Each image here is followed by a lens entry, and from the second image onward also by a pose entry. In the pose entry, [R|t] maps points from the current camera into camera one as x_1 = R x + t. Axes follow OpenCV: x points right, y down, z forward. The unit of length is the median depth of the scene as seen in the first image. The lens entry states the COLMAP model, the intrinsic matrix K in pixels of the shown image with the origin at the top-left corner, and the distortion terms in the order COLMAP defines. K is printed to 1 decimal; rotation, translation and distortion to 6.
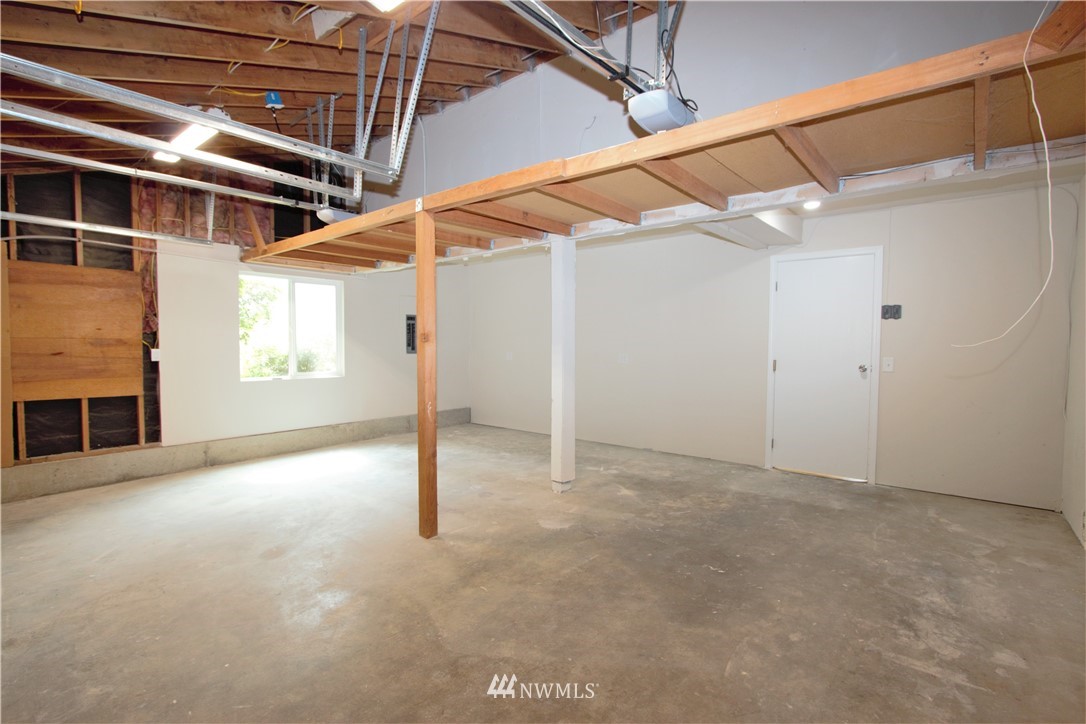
lens RADIAL K [[499.0, 0, 543.0], [0, 499.0, 362.0], [0, 0, 1]] dist [-0.013896, 0.000237]
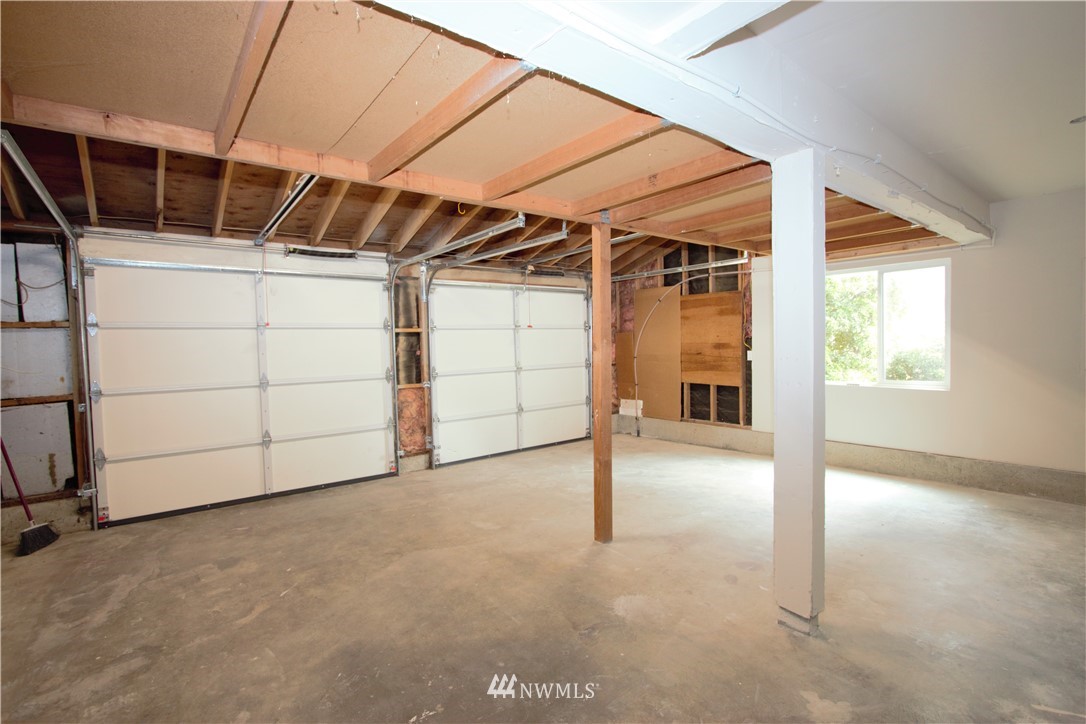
lens RADIAL K [[499.0, 0, 543.0], [0, 499.0, 362.0], [0, 0, 1]] dist [-0.013896, 0.000237]
pose [[-0.199692, 0.036624, -0.979174, 0.627103], [-0.020725, 0.998920, 0.041590, -0.045232], [0.979639, 0.028599, -0.198718, 0.858833]]
